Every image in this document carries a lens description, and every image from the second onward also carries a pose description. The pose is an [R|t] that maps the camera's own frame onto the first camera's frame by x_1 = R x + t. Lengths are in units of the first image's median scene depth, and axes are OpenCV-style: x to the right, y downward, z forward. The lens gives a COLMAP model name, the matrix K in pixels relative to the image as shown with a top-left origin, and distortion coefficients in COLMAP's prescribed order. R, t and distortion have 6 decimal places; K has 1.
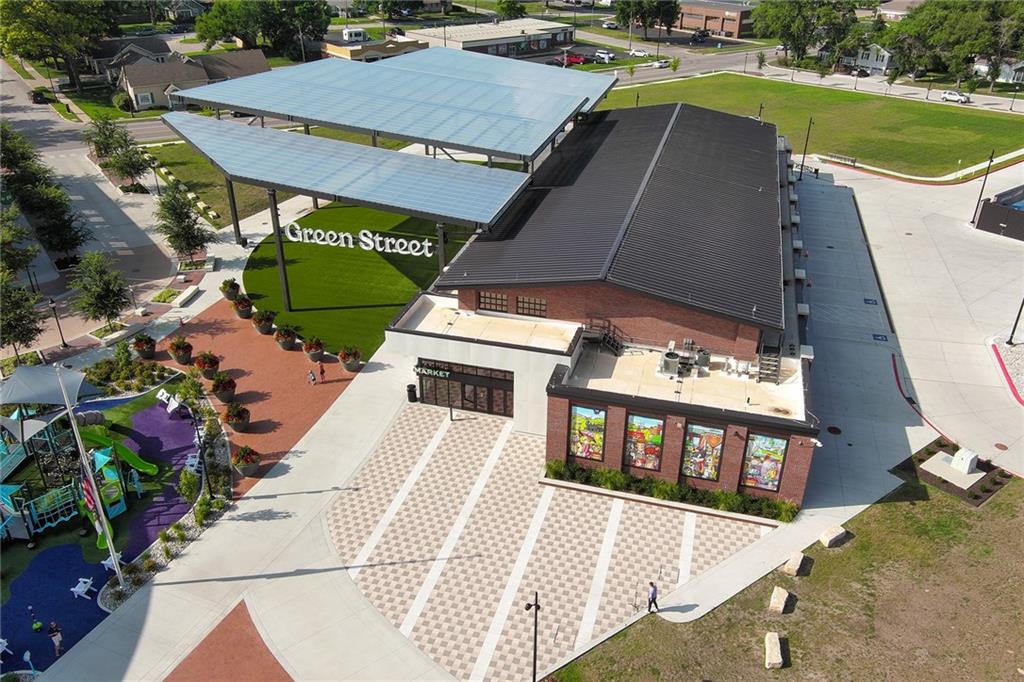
lens RADIAL K [[823.5, 0, 510.9], [0, 823.5, 329.9], [0, 0, 1]] dist [0.023911, -0.032228]
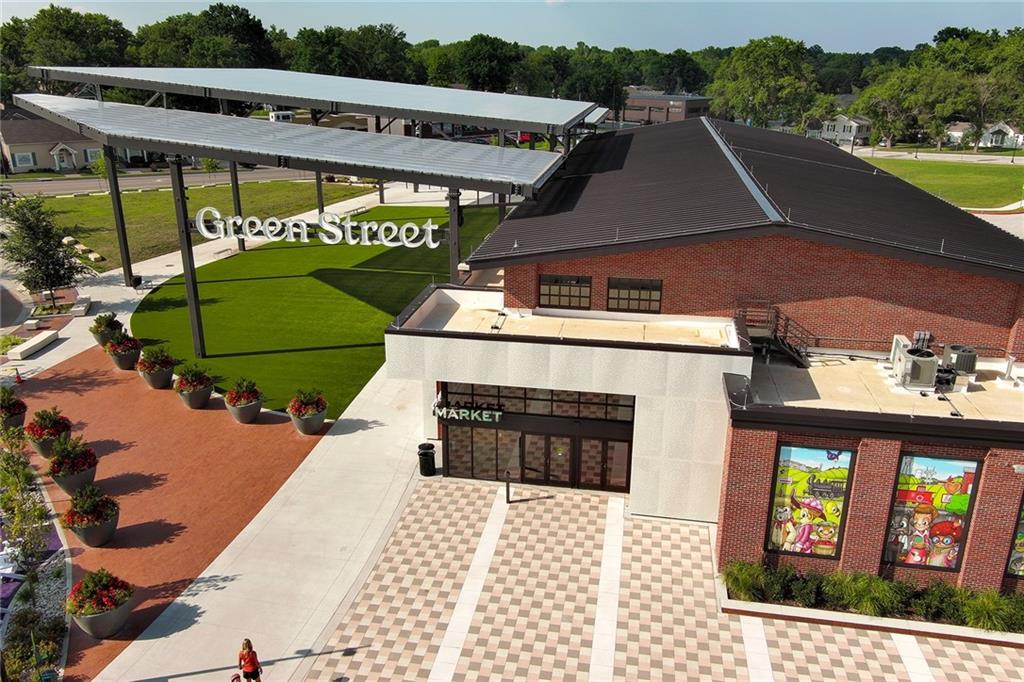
lens RADIAL K [[823.5, 0, 509.0], [0, 823.5, 326.9], [0, 0, 1]] dist [0.023911, -0.032228]
pose [[0.995201, -0.034488, 0.091576, -0.117858], [0.048456, 0.986729, -0.154979, 0.080388], [-0.085016, 0.158673, 0.983664, 0.452590]]
